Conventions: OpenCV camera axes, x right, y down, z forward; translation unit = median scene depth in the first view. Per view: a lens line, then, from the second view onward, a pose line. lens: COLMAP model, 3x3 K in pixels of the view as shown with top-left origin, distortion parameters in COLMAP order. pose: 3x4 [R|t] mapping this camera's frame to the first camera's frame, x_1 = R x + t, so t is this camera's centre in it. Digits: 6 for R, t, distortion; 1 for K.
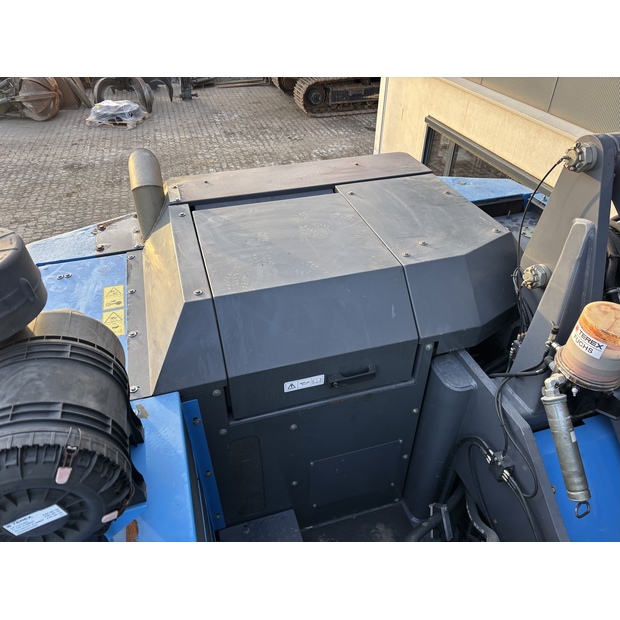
lens RADIAL K [[469.4, 0, 309.2], [0, 469.4, 311.2], [0, 0, 1]] dist [0.054034, -0.060373]
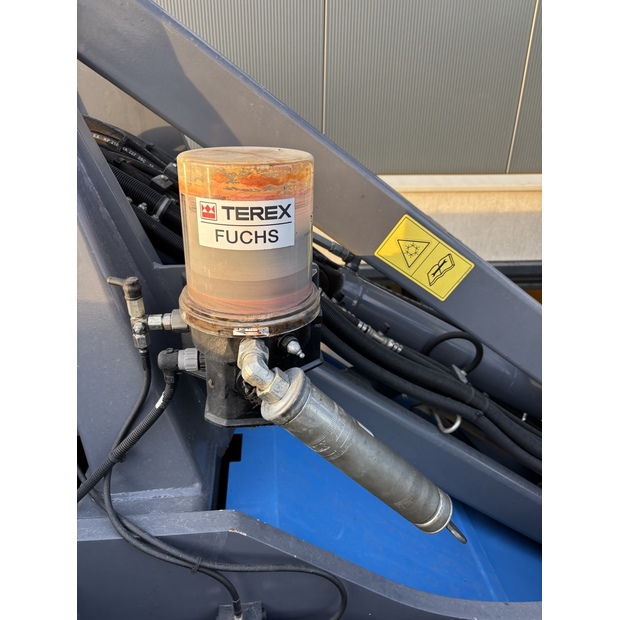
lens RADIAL K [[469.4, 0, 310.4], [0, 469.4, 310.2], [0, 0, 1]] dist [0.054034, -0.060373]
pose [[0.202587, -0.433830, 0.877924, 0.217887], [0.596013, 0.765965, 0.240971, 0.052049], [-0.776999, 0.474436, 0.413742, 0.813910]]
